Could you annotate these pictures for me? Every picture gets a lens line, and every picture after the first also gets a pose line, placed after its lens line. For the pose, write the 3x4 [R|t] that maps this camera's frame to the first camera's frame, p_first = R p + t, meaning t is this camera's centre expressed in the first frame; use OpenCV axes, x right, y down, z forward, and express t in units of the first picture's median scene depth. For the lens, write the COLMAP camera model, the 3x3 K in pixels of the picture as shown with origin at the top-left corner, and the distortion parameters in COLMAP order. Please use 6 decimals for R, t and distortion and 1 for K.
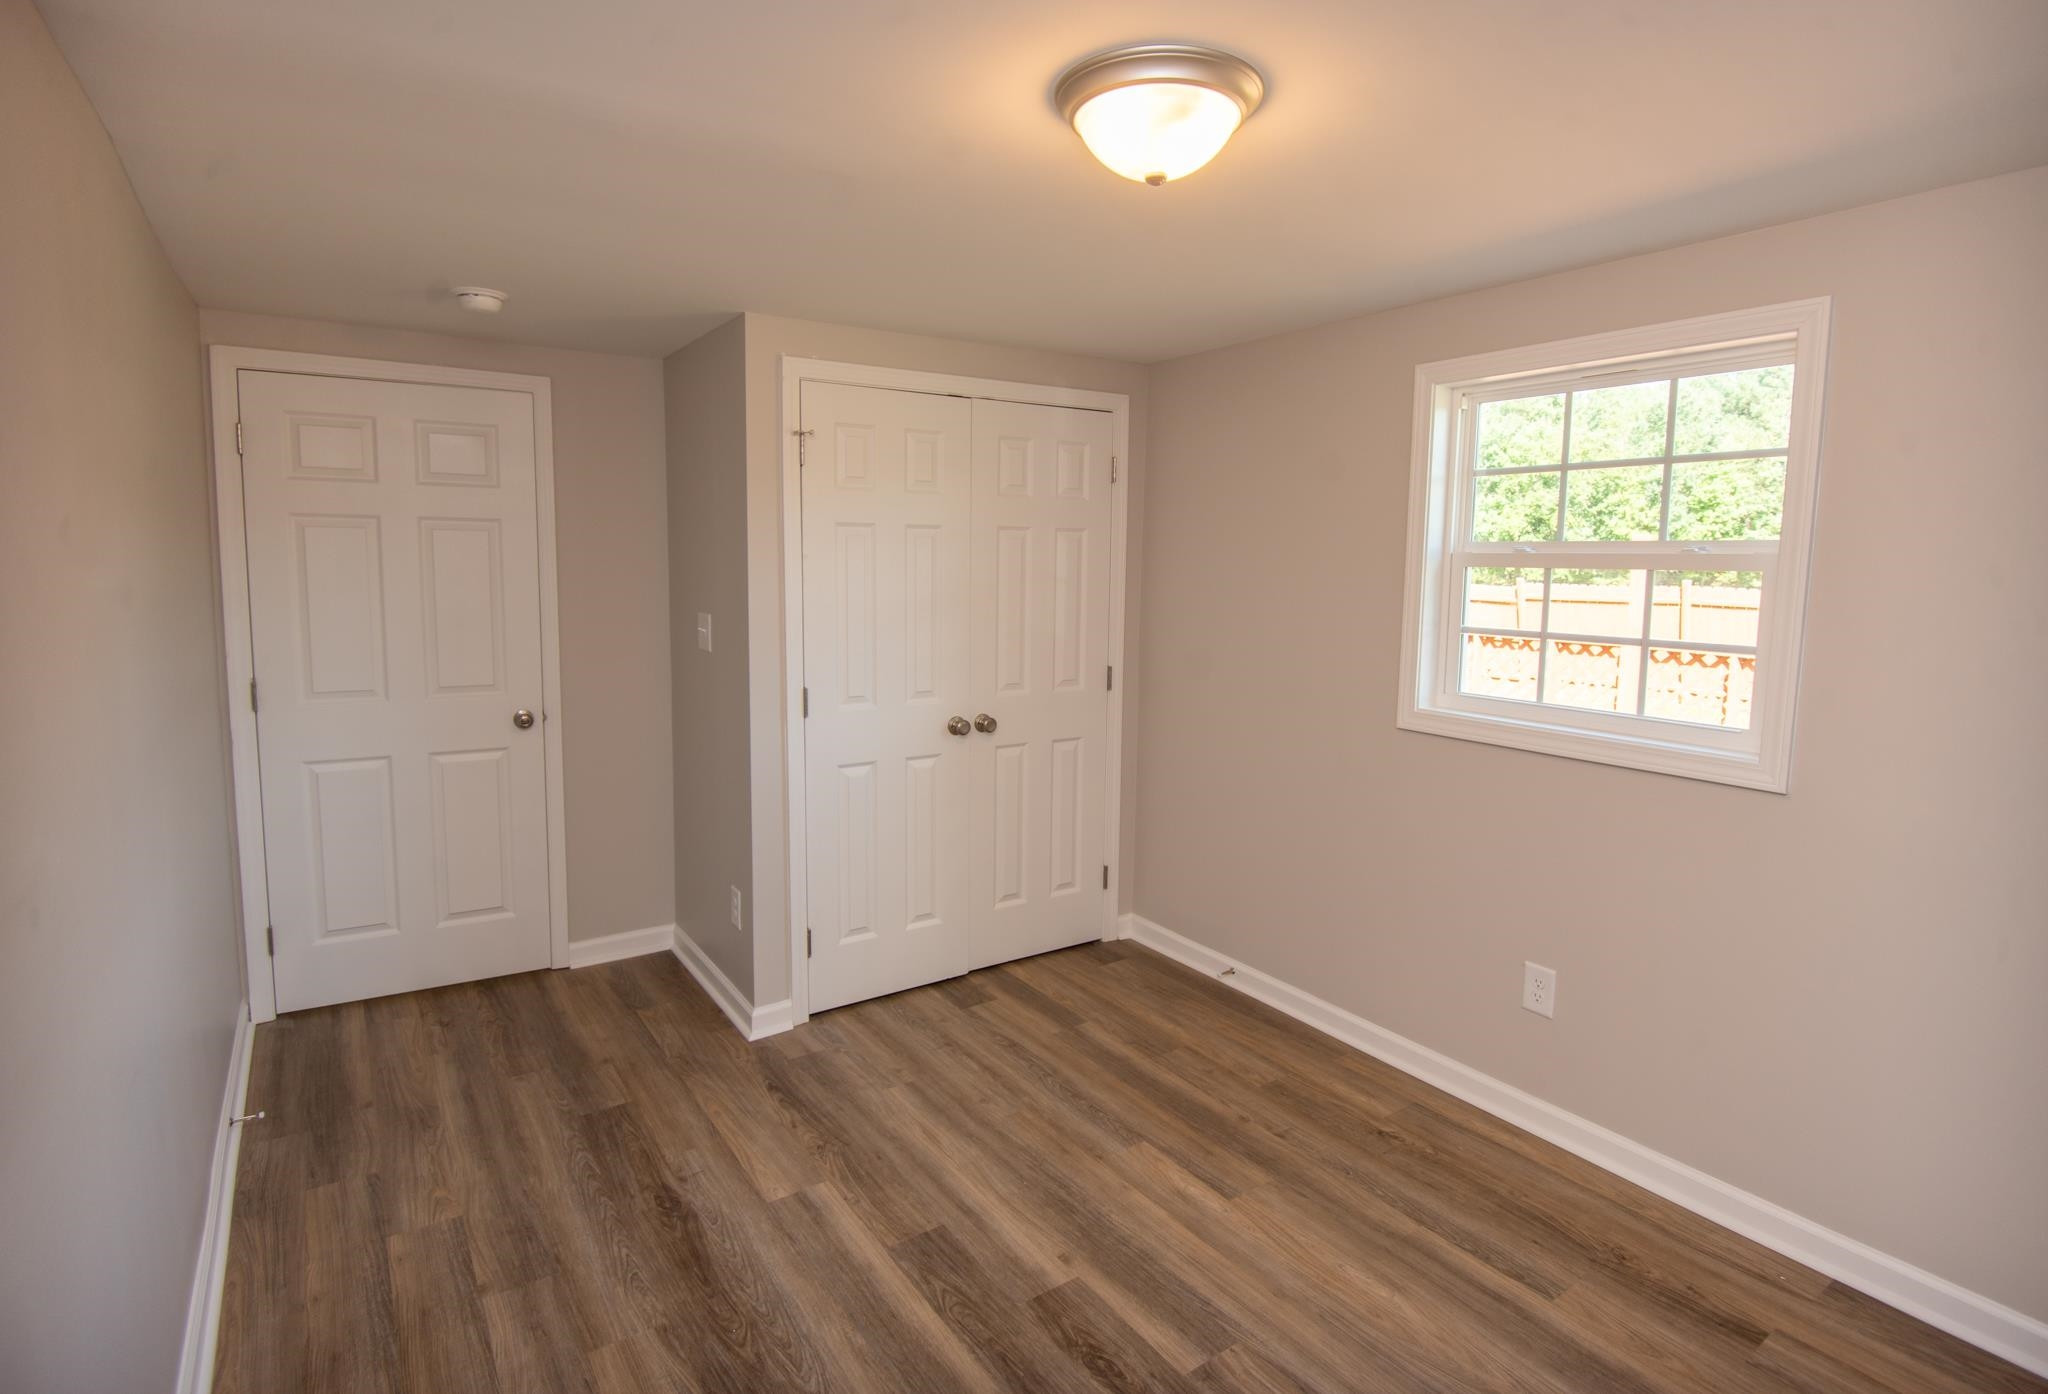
lens RADIAL K [[1114.1, 0, 1024.0], [0, 1114.1, 694.3], [0, 0, 1]] dist [-0.005387, -0.003359]
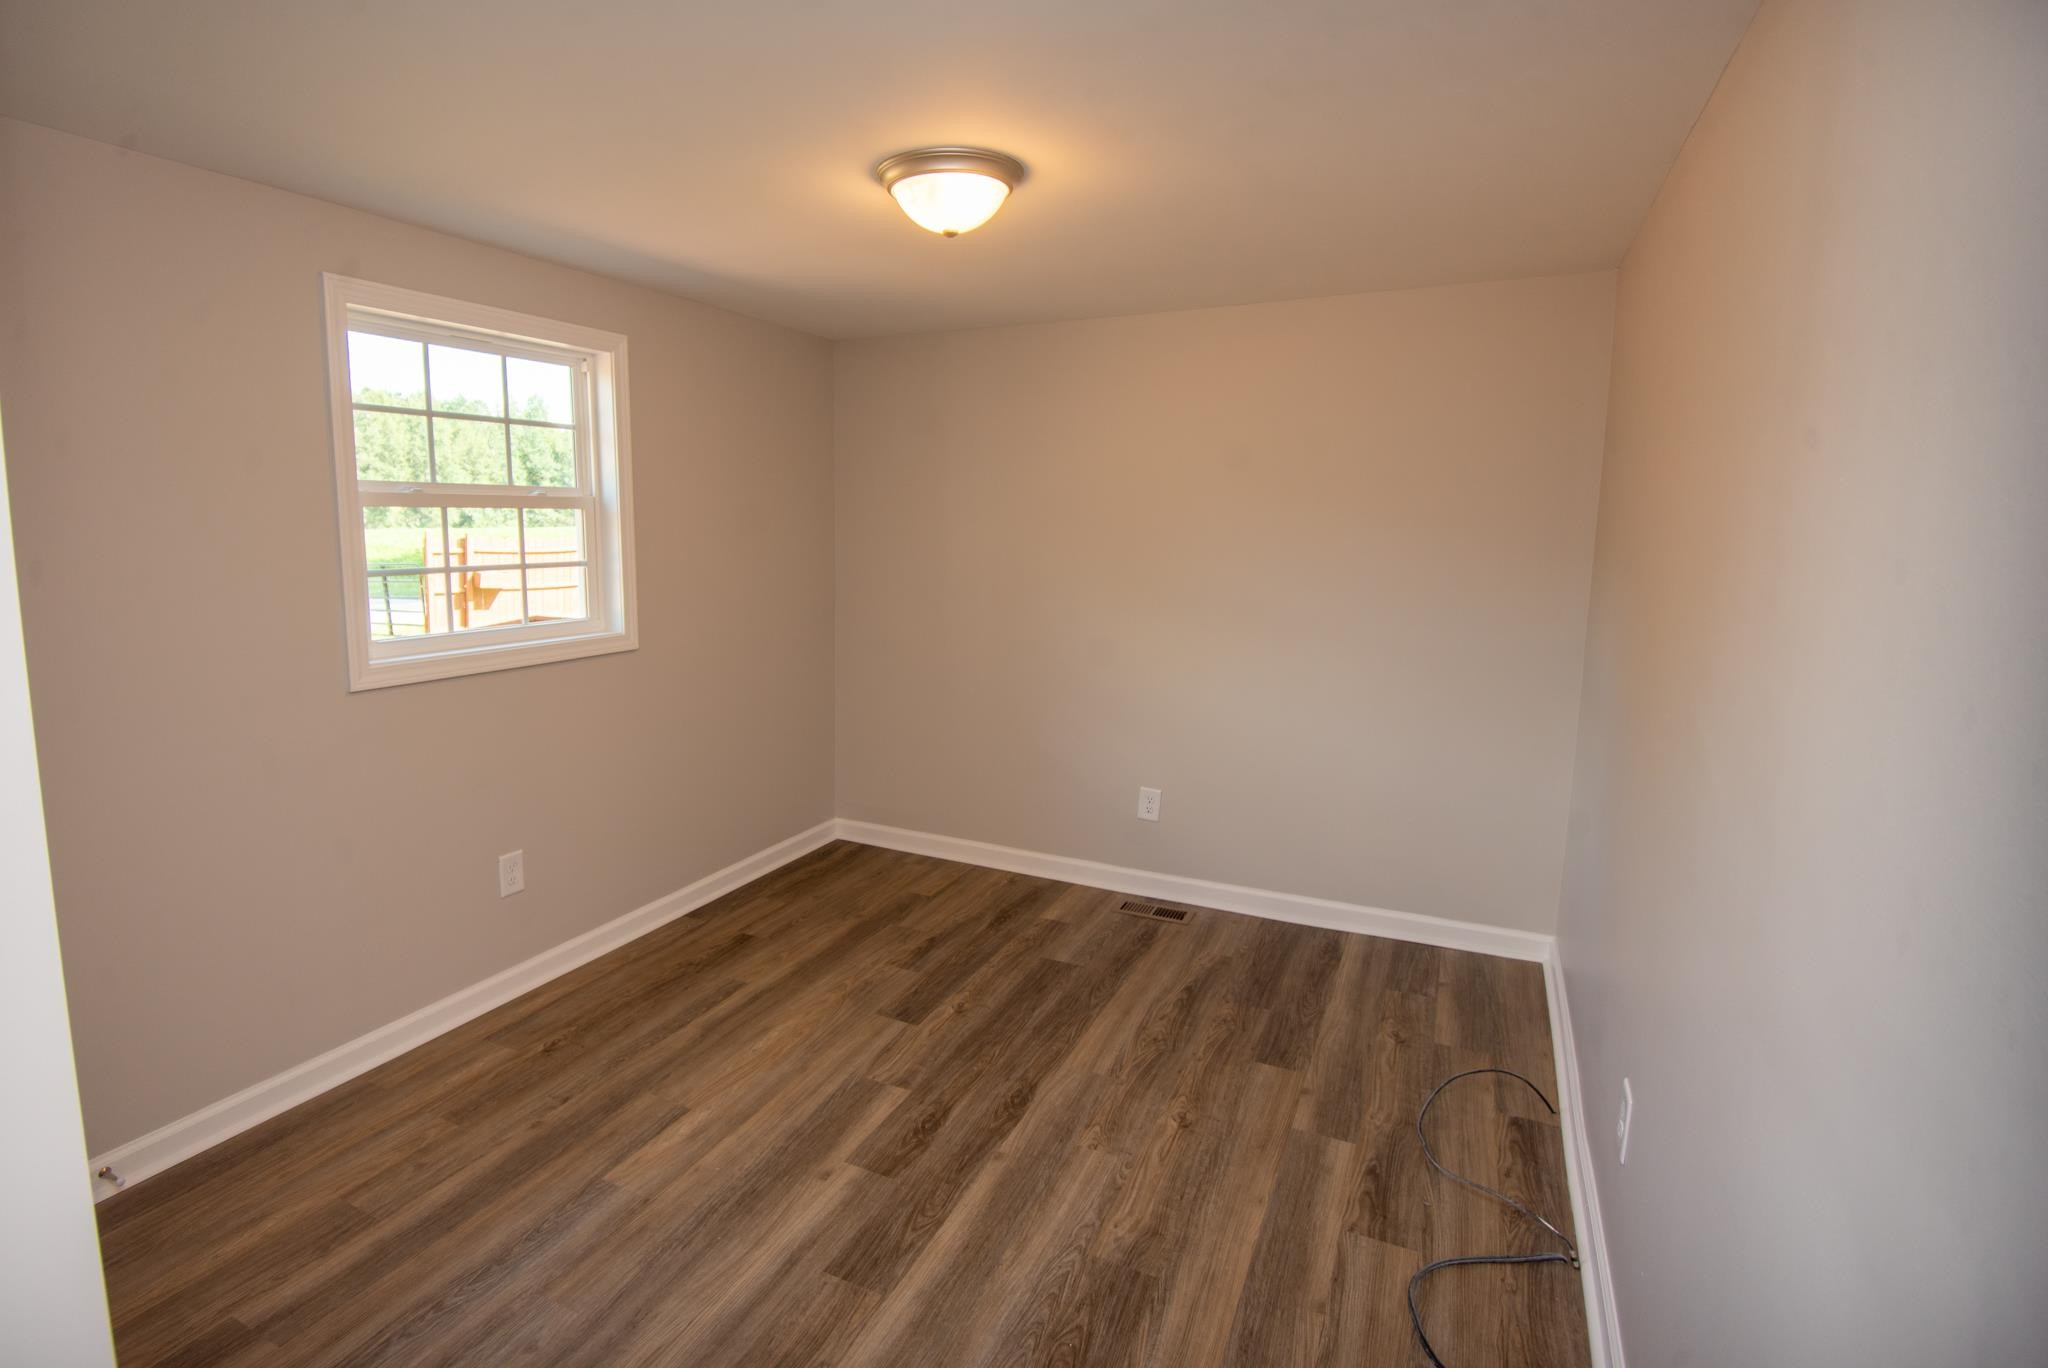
lens RADIAL K [[1021.5, 0, 1026.9], [0, 1021.5, 677.8], [0, 0, 1]] dist [-0.001334, -0.000172]
pose [[-0.568958, -0.141639, 0.810077, -0.752803], [0.087024, 0.969155, 0.230574, -0.145611], [-0.817749, 0.201683, -0.539083, 1.219385]]
